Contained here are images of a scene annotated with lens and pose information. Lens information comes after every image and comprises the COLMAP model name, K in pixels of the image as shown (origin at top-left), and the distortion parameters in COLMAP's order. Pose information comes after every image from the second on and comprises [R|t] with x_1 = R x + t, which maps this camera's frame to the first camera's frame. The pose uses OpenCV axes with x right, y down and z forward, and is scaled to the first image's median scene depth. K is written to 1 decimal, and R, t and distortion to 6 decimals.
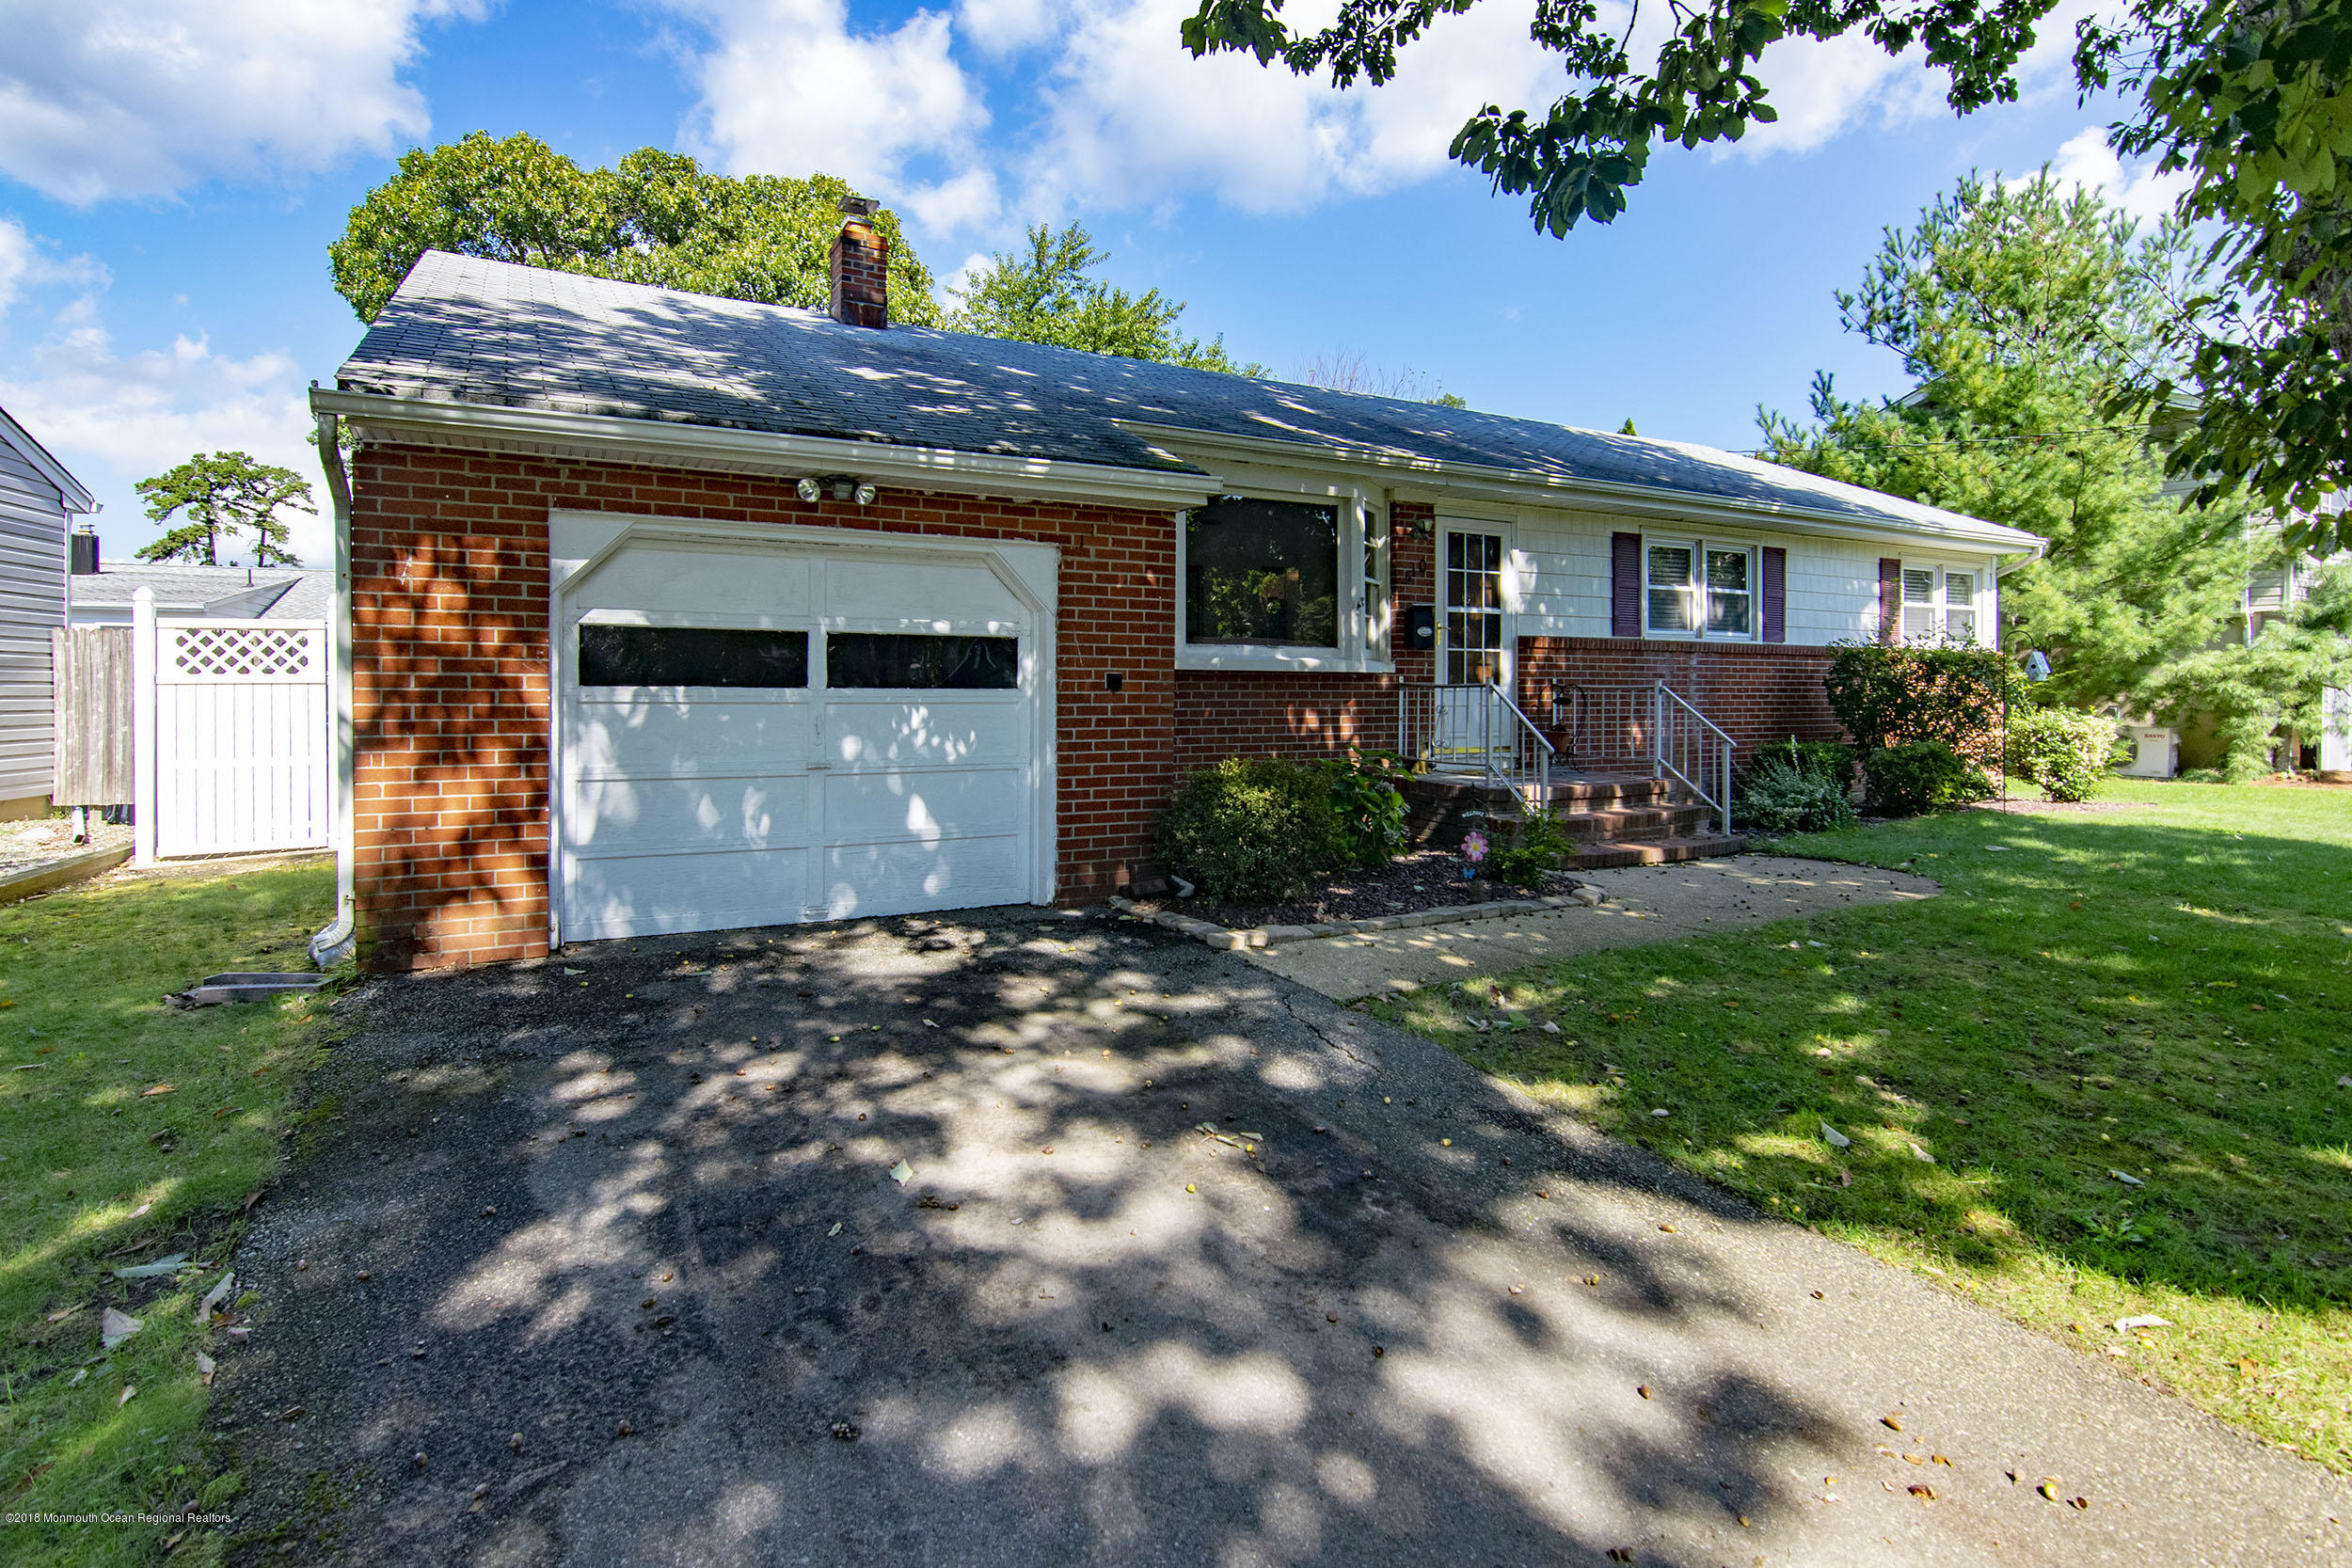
lens RADIAL K [[1165.2, 0, 1162.2], [0, 1165.2, 739.2], [0, 0, 1]] dist [-0.002607, -0.000404]
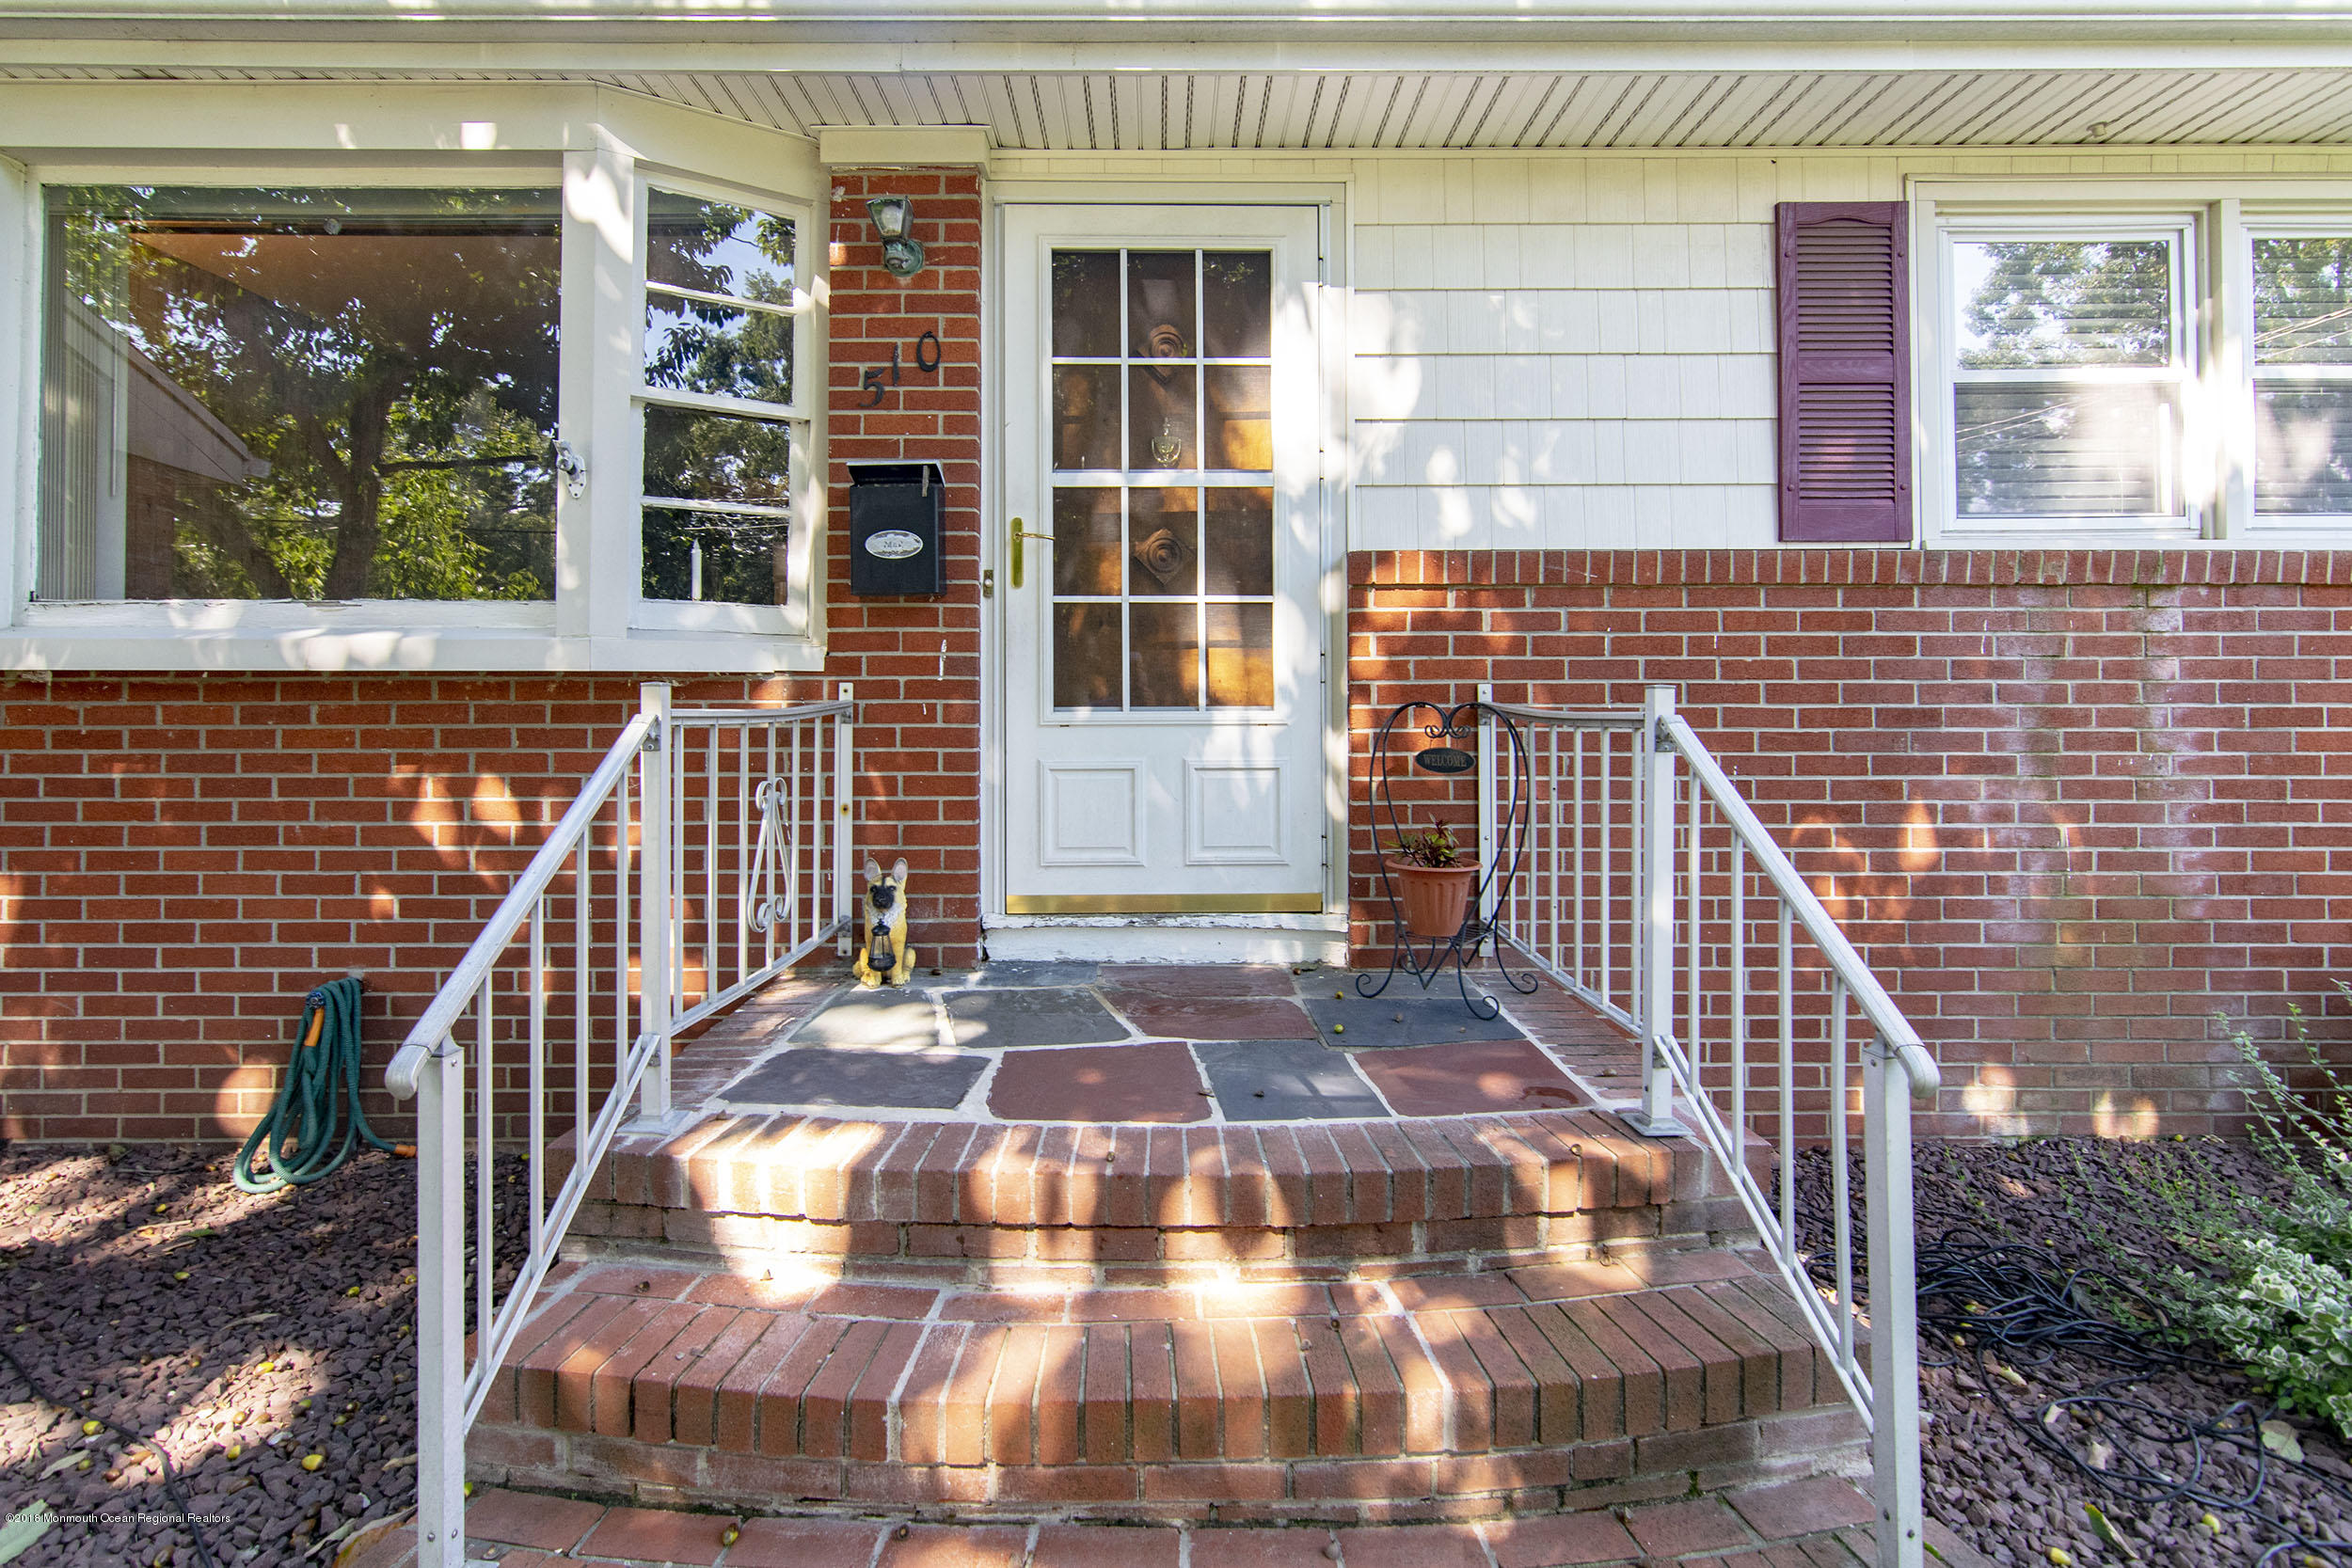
lens RADIAL K [[1165.2, 0, 1162.2], [0, 1165.2, 739.2], [0, 0, 1]] dist [-0.002607, -0.000404]
pose [[0.880920, -0.002099, -0.473261, 0.418481], [-0.015590, 0.999319, -0.033452, -0.026521], [0.473009, 0.036846, 0.880287, 0.706330]]
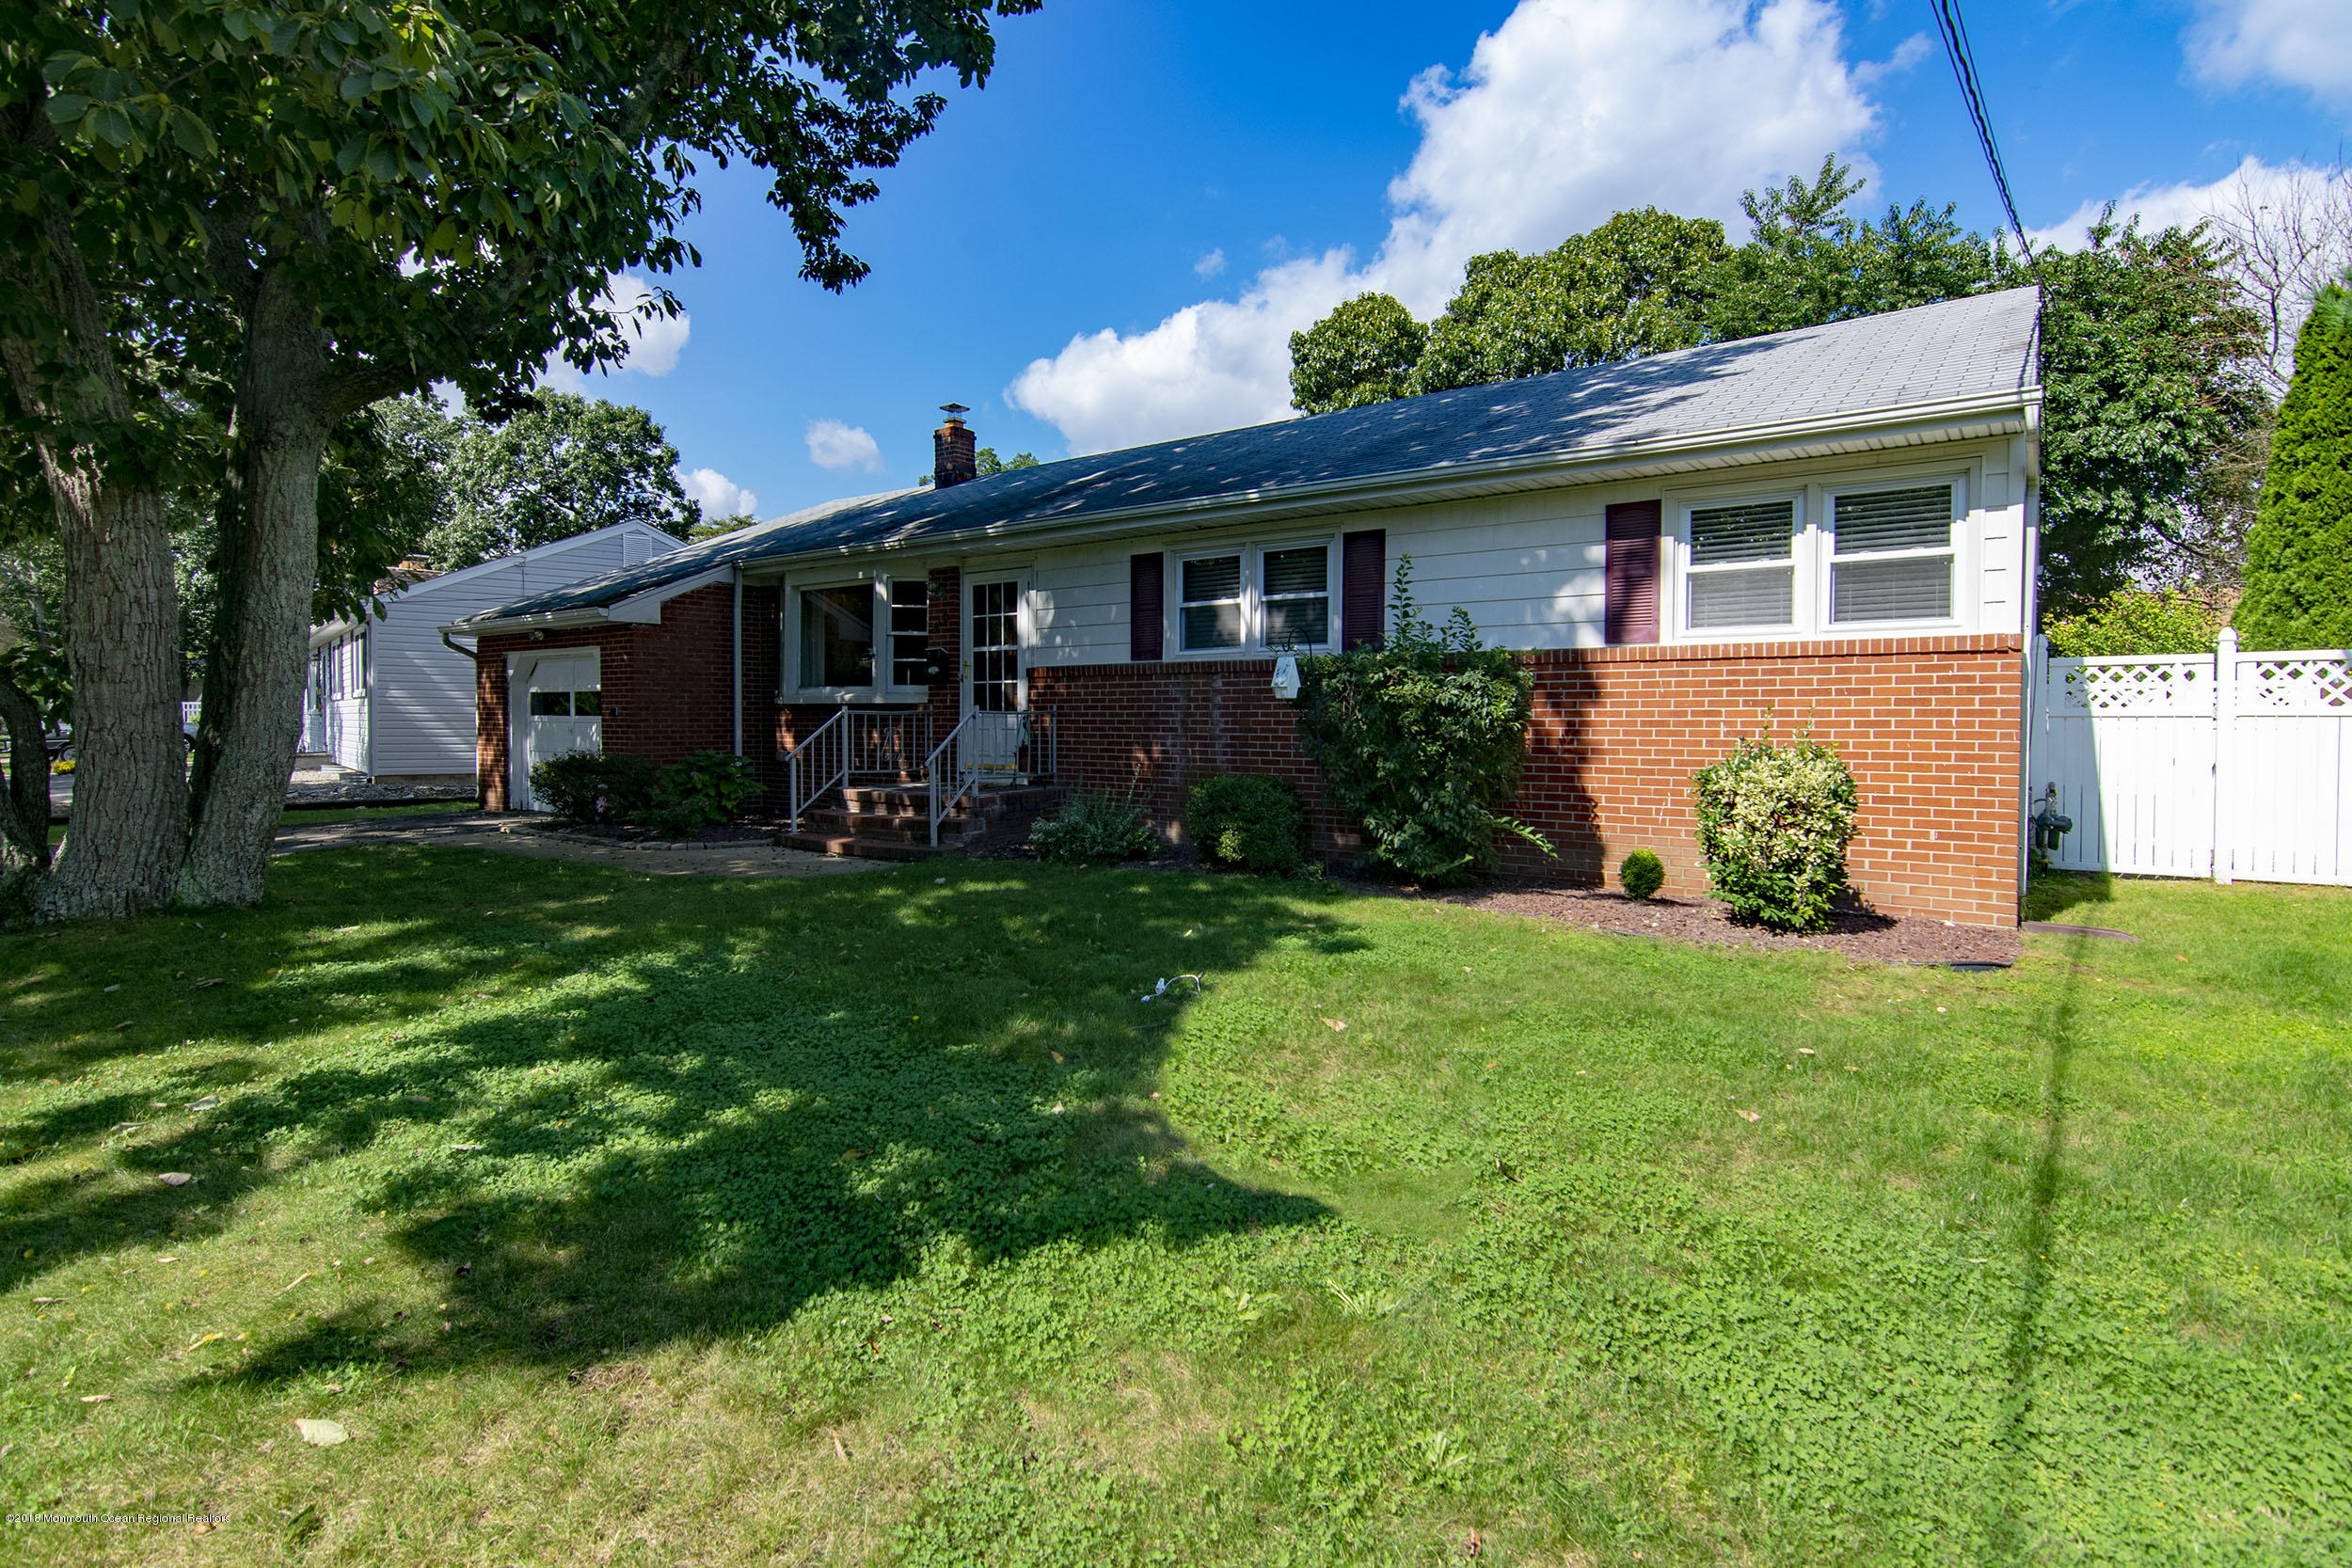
lens RADIAL K [[1165.2, 0, 1162.2], [0, 1165.2, 739.2], [0, 0, 1]] dist [-0.002607, -0.000404]
pose [[0.416240, 0.011441, -0.909183, 1.402848], [-0.037732, 0.999277, -0.004700, -0.019078], [0.908472, 0.036262, 0.416371, 0.657544]]
